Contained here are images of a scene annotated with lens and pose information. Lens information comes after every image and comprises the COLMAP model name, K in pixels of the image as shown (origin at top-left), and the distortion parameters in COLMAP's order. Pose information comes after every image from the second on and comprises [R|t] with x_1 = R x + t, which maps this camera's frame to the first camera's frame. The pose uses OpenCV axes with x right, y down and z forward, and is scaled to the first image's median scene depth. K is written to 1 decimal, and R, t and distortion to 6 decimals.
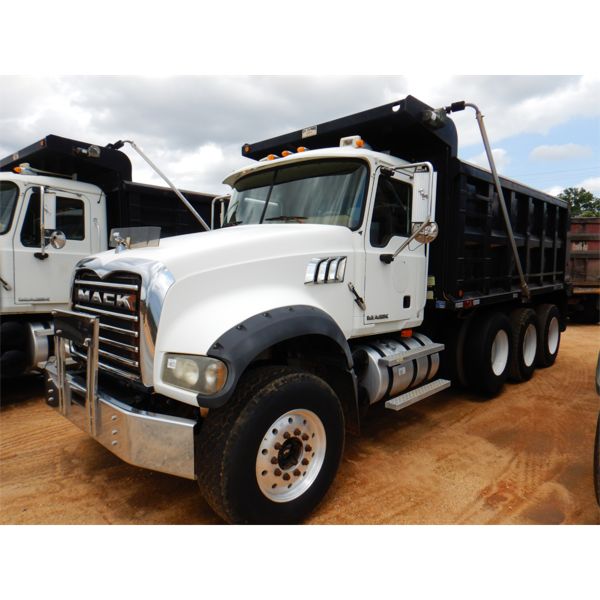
lens RADIAL K [[425.5, 0, 304.0], [0, 425.5, 302.7], [0, 0, 1]] dist [-0.002211, 0.006018]
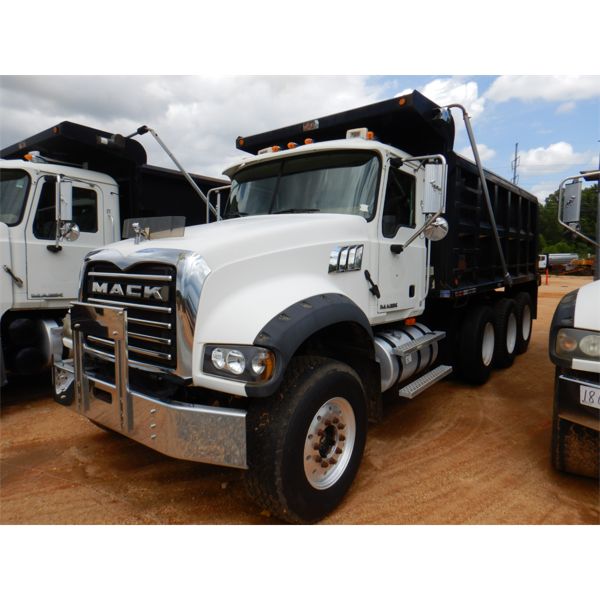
lens RADIAL K [[425.5, 0, 306.3], [0, 425.5, 300.2], [0, 0, 1]] dist [-0.002211, 0.006018]
pose [[0.996189, -0.019106, 0.085102, -0.116780], [0.018738, 0.999811, 0.005127, 0.010778], [-0.085184, -0.003513, 0.996359, -0.000400]]
